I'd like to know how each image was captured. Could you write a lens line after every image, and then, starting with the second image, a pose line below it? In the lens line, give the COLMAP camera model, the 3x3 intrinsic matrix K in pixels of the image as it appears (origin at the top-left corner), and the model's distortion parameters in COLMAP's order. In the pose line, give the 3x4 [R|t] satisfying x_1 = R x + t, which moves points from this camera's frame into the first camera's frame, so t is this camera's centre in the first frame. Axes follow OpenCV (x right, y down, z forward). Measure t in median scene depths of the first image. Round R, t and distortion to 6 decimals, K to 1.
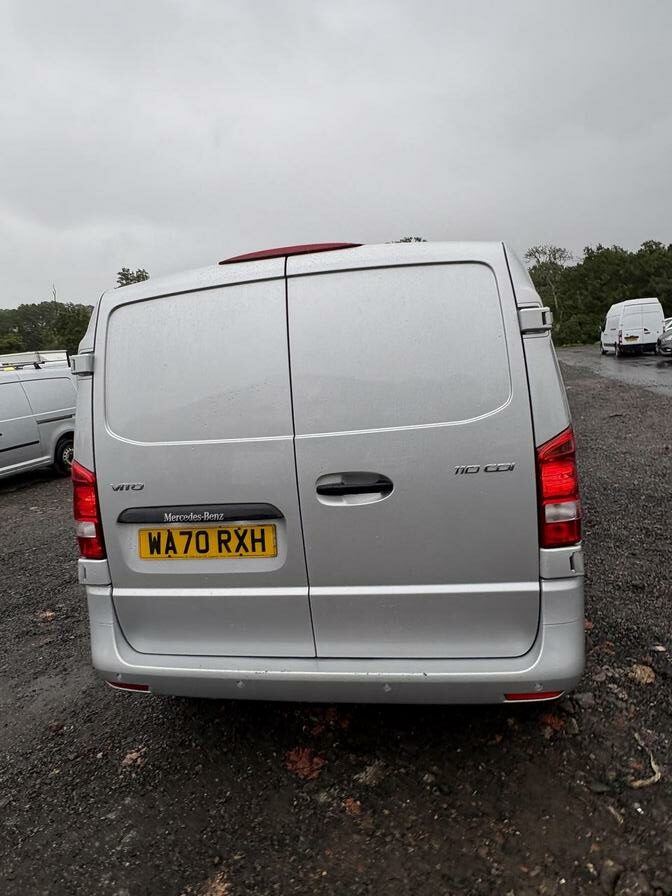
lens RADIAL K [[569.2, 0, 341.8], [0, 569.2, 452.0], [0, 0, 1]] dist [-0.008802, 0.002947]
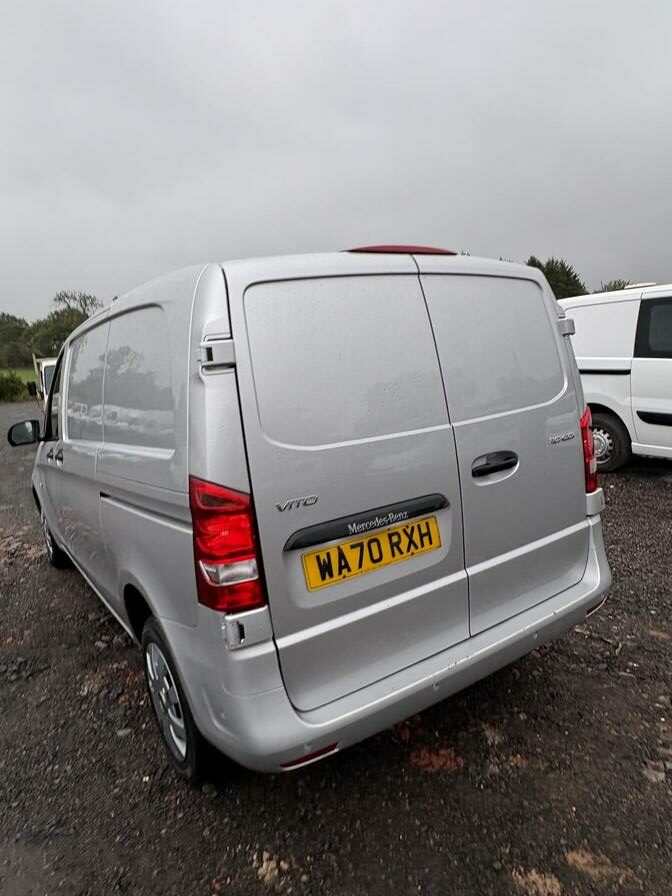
lens RADIAL K [[569.2, 0, 340.9], [0, 569.2, 450.7], [0, 0, 1]] dist [-0.008802, 0.002947]
pose [[0.719206, -0.085062, 0.689571, -0.905032], [0.141125, 0.989673, -0.025108, 0.016632], [-0.680314, 0.115373, 0.723783, 0.369535]]
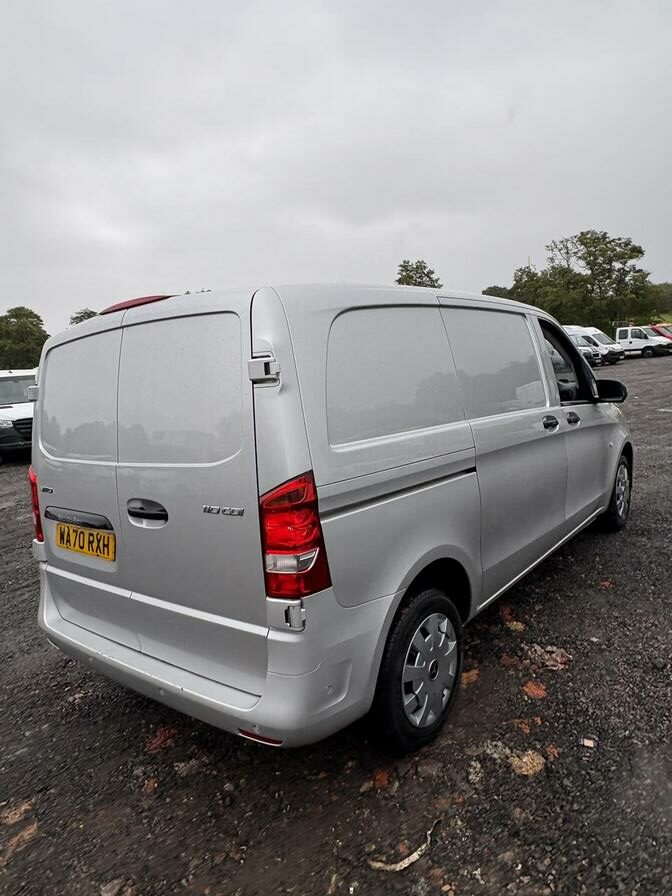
lens RADIAL K [[569.2, 0, 342.2], [0, 569.2, 454.6], [0, 0, 1]] dist [-0.008802, 0.002947]
pose [[0.891625, 0.075196, -0.446487, 0.815672], [-0.062931, 0.997123, 0.042259, -0.118795], [0.448380, -0.009581, 0.893792, 0.147260]]
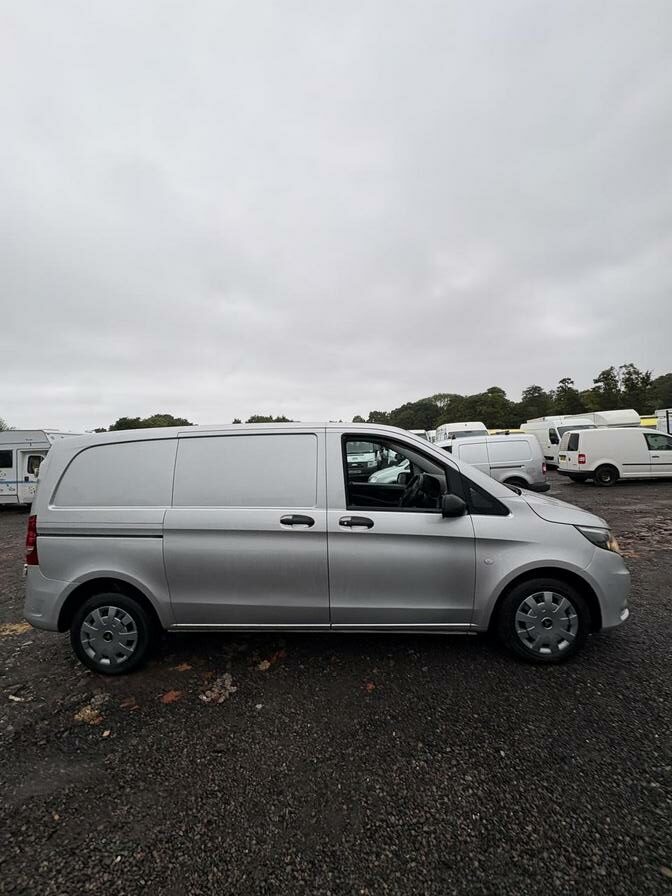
lens RADIAL K [[355.9, 0, 339.6], [0, 355.9, 451.8], [0, 0, 1]] dist [0.001596, -0.000062]
pose [[0.165030, 0.093708, -0.981827, 1.895407], [-0.129568, 0.988909, 0.072606, -0.545342], [0.977741, 0.115231, 0.175342, 1.786743]]
